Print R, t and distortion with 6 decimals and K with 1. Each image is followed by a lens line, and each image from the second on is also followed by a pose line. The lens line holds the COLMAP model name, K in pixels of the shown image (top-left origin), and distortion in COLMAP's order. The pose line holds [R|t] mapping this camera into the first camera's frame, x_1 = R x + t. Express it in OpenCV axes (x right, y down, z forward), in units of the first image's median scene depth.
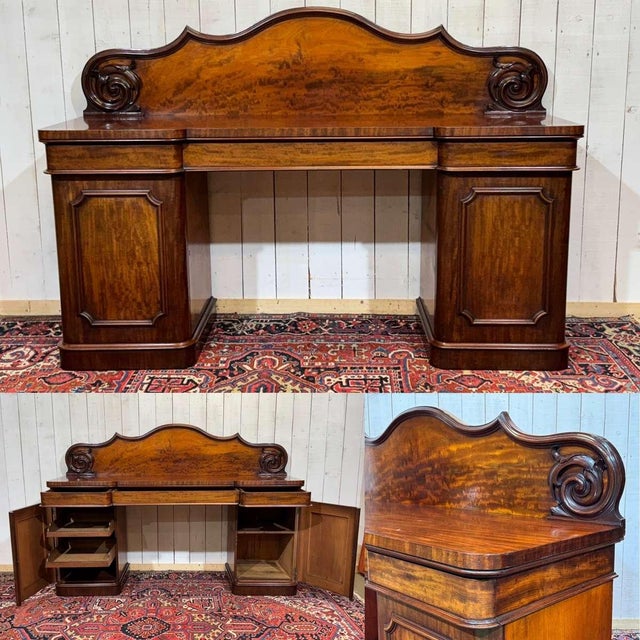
lens RADIAL K [[777.3, 0, 318.5], [0, 777.3, 188.2], [0, 0, 1]] dist [0.225625, -0.557762]
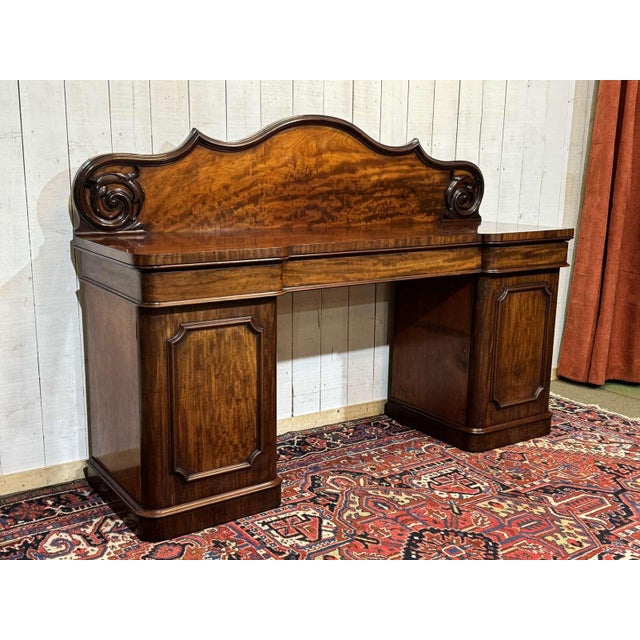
lens RADIAL K [[761.8, 0, 321.4], [0, 761.8, 328.7], [0, 0, 1]] dist [0.230476, -0.591335]
pose [[0.814978, -0.103392, 0.570193, -0.569998], [0.082473, 0.994633, 0.062477, -0.027682], [-0.573592, -0.003892, 0.819132, 0.215785]]
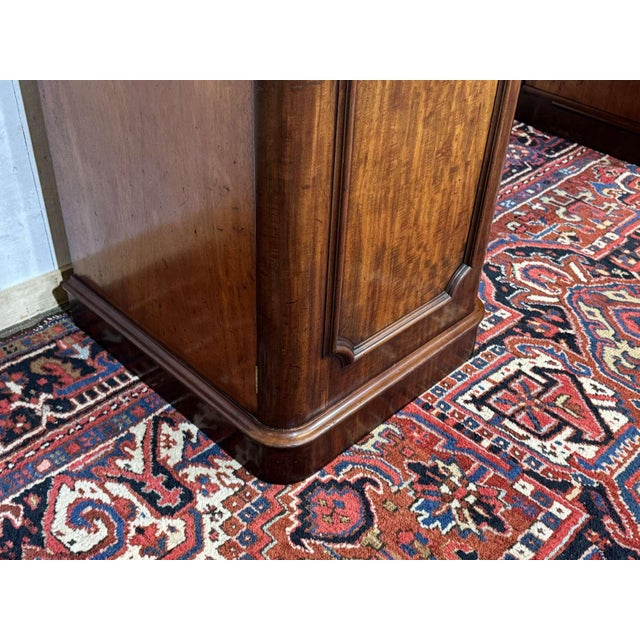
lens RADIAL K [[761.8, 0, 321.4], [0, 761.8, 328.7], [0, 0, 1]] dist [0.230476, -0.591335]
pose [[0.690421, -0.421392, 0.588003, -0.463140], [0.087732, 0.855598, 0.510152, -0.028339], [-0.718068, -0.300633, 0.627692, 0.713448]]
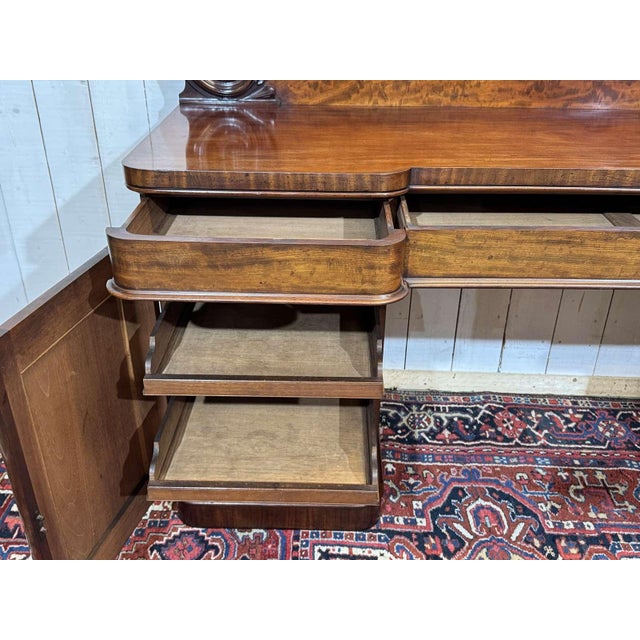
lens RADIAL K [[649.1, 0, 320.6], [0, 649.1, 324.0], [0, 0, 1]] dist [0.168735, -0.358554]
pose [[0.999763, 0.018708, 0.011122, -0.200529], [-0.021311, 0.945226, 0.325720, -0.101976], [-0.004419, -0.325880, 0.945401, 0.493667]]
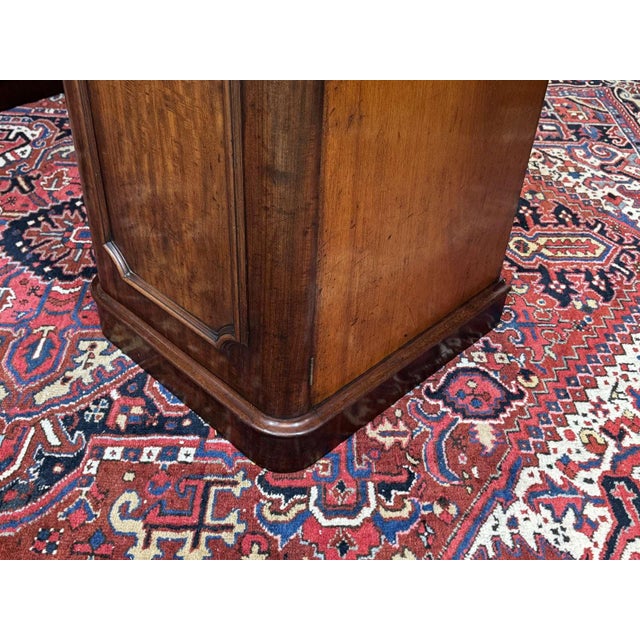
lens RADIAL K [[761.8, 0, 321.4], [0, 761.8, 328.7], [0, 0, 1]] dist [0.230476, -0.591335]
pose [[0.997651, 0.013681, 0.067122, 0.051073], [-0.045245, 0.867310, 0.495708, 0.036430], [-0.051434, -0.497581, 0.865892, 0.274570]]
